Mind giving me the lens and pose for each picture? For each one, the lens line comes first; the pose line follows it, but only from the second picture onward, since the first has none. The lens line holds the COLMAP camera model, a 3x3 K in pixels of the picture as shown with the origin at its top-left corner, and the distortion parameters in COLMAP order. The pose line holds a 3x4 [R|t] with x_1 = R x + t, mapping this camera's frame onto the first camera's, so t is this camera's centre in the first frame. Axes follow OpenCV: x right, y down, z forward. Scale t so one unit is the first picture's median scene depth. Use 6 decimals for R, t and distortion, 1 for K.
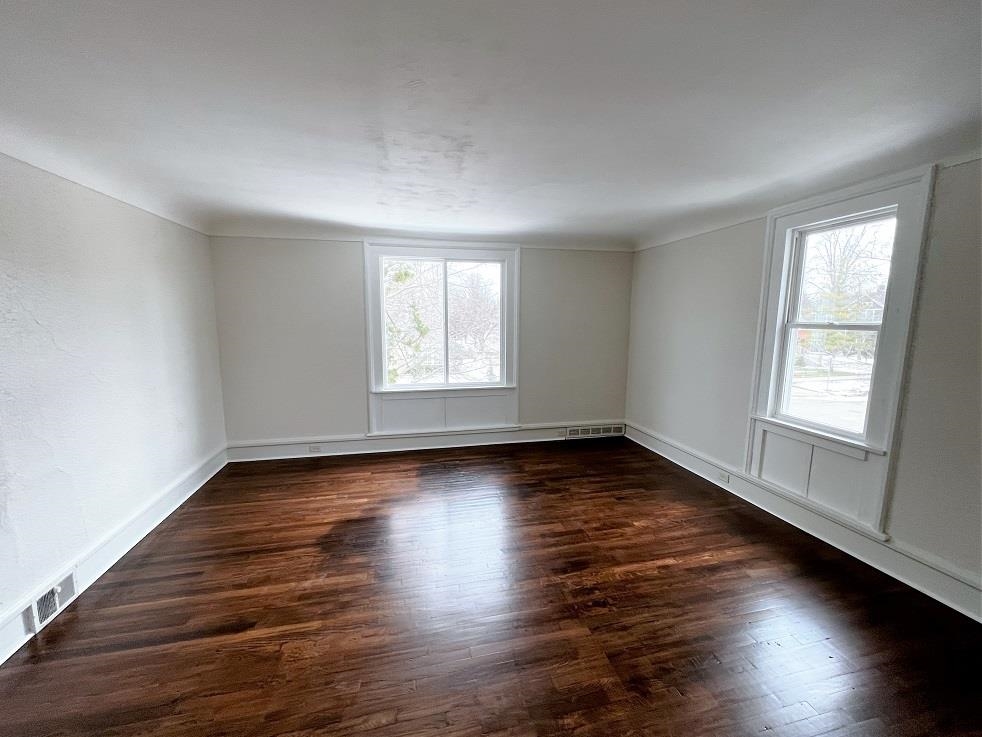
lens RADIAL K [[410.8, 0, 498.7], [0, 410.8, 373.2], [0, 0, 1]] dist [-0.000437, 0.000173]
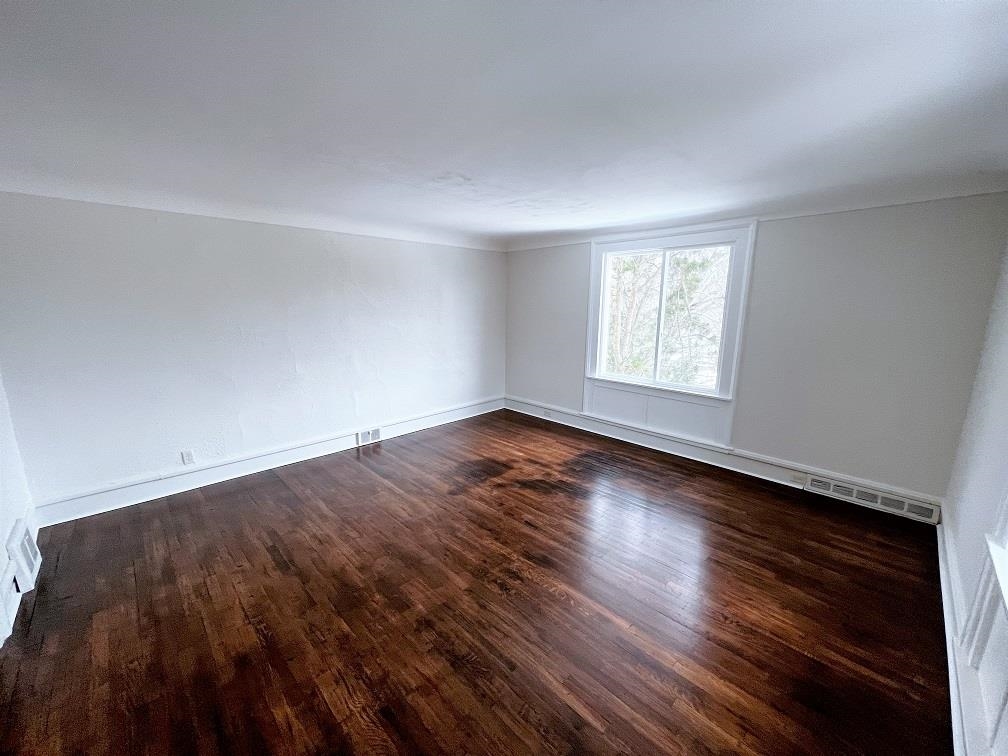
lens RADIAL K [[421.7, 0, 511.9], [0, 421.7, 382.8], [0, 0, 1]] dist [-0.000437, 0.000173]
pose [[0.499601, 0.161458, -0.851076, 0.599086], [-0.126094, 0.985567, 0.112952, -0.043557], [0.857029, 0.050885, 0.512750, 0.238952]]
